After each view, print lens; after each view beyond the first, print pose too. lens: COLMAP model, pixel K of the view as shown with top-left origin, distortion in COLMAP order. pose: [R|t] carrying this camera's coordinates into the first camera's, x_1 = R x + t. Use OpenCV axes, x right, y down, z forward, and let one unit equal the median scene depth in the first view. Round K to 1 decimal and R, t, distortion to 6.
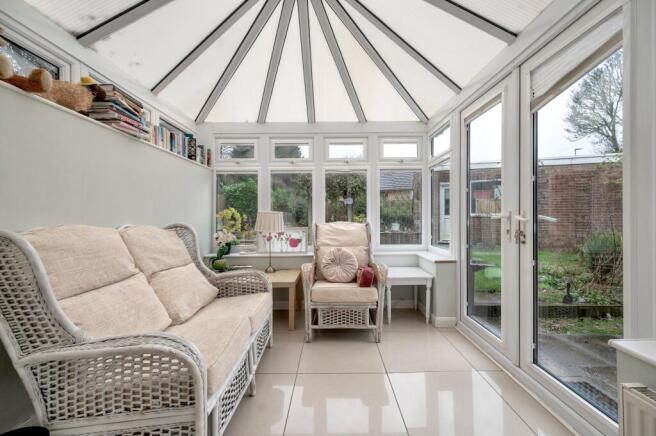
lens RADIAL K [[251.9, 0, 328.0], [0, 251.9, 218.0], [0, 0, 1]] dist [-0.000049, -0.000003]
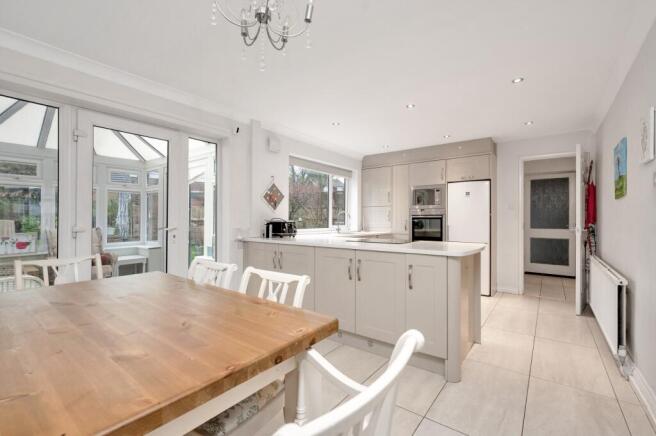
lens RADIAL K [[292.2, 0, 328.0], [0, 292.2, 218.0], [0, 0, 1]] dist [0.001670, -0.000102]
pose [[0.601264, 0.007378, 0.799016, -0.376679], [-0.002999, 0.999971, -0.006977, -0.027256], [-0.799045, 0.001798, 0.601269, -1.018702]]
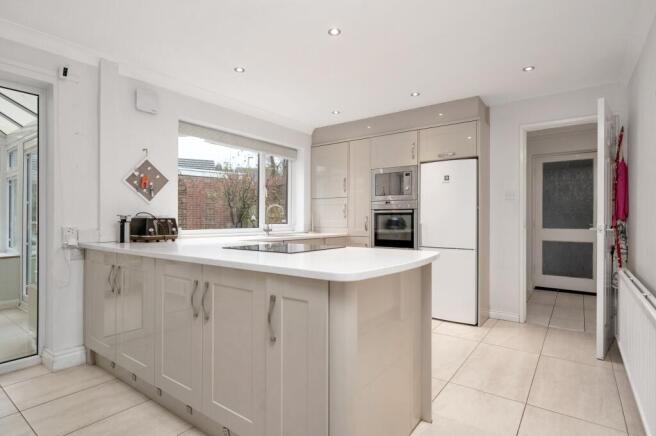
lens RADIAL K [[339.3, 0, 329.0], [0, 339.3, 220.2], [0, 0, 1]] dist [-0.002580, -0.000148]
pose [[0.590535, 0.000009, 0.807012, 0.030930], [-0.001345, 0.999999, 0.000973, -0.014974], [-0.807011, -0.001660, 0.590534, -1.065336]]
